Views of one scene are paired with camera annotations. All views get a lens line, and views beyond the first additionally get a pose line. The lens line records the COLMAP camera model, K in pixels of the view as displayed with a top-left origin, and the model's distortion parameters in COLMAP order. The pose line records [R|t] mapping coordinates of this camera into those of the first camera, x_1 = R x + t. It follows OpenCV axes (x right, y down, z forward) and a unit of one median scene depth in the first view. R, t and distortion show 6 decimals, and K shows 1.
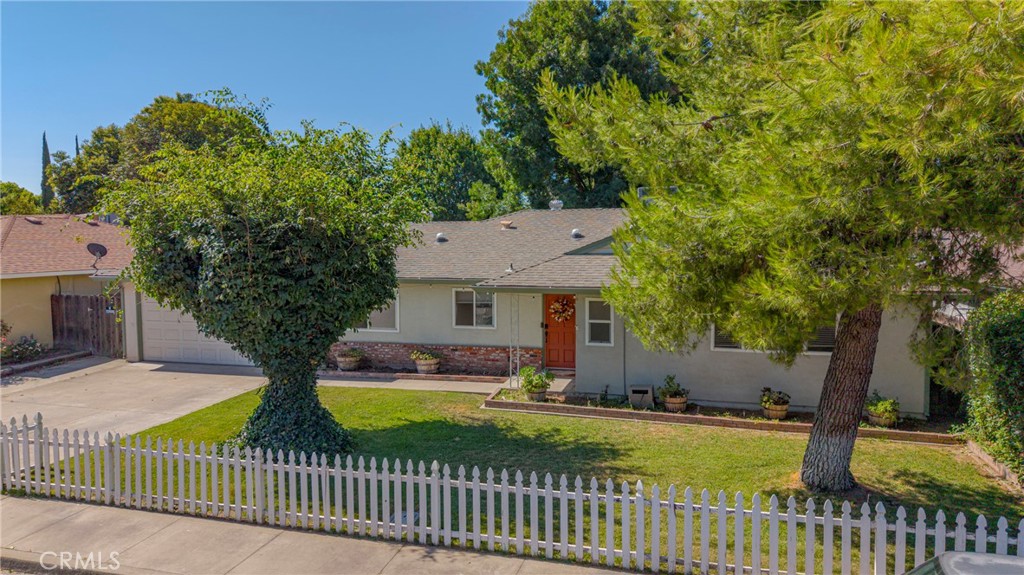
lens RADIAL K [[694.3, 0, 505.2], [0, 694.3, 286.6], [0, 0, 1]] dist [0.014408, -0.006918]
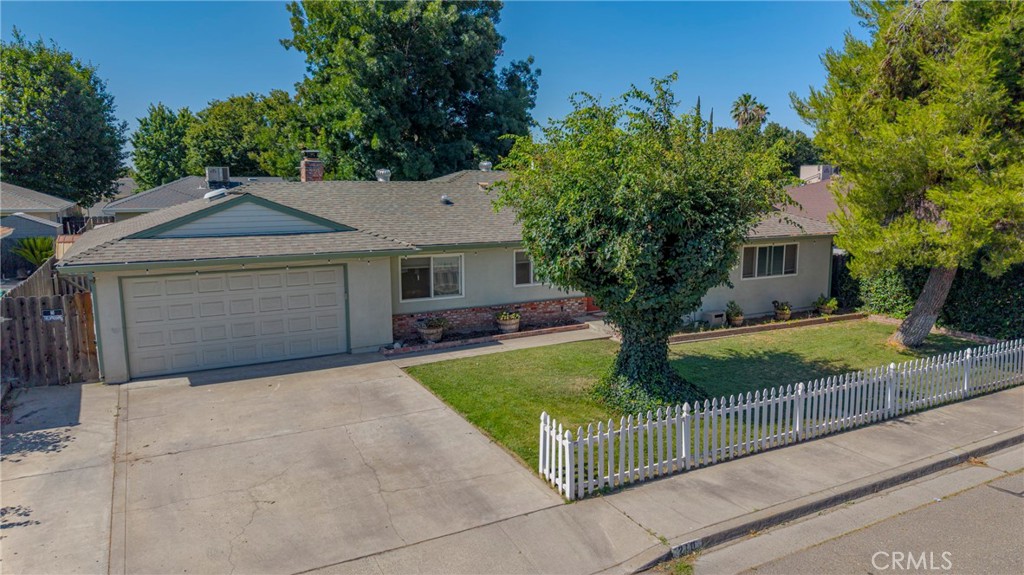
lens RADIAL K [[694.3, 0, 514.6], [0, 694.3, 282.1], [0, 0, 1]] dist [0.014408, -0.006918]
pose [[0.713679, -0.095210, 0.693972, -1.028203], [0.047465, 0.995016, 0.087699, -0.051744], [-0.698863, -0.029649, 0.714641, 0.311669]]
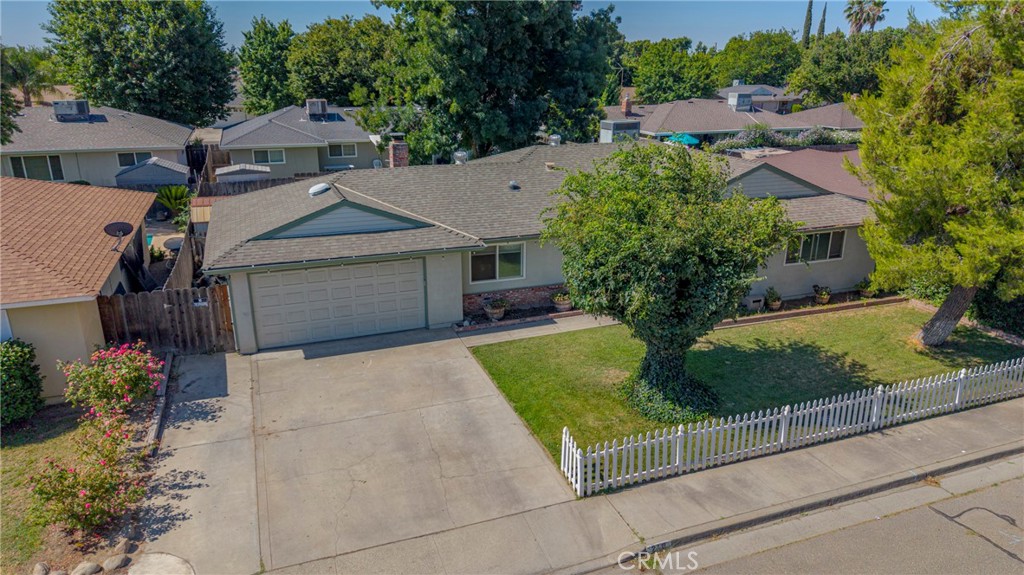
lens RADIAL K [[694.3, 0, 512.3], [0, 694.3, 283.0], [0, 0, 1]] dist [0.014408, -0.006918]
pose [[0.801938, -0.169690, 0.572801, -1.077877], [0.034699, 0.970423, 0.238903, -0.261568], [-0.596398, -0.171710, 0.784108, 0.148844]]
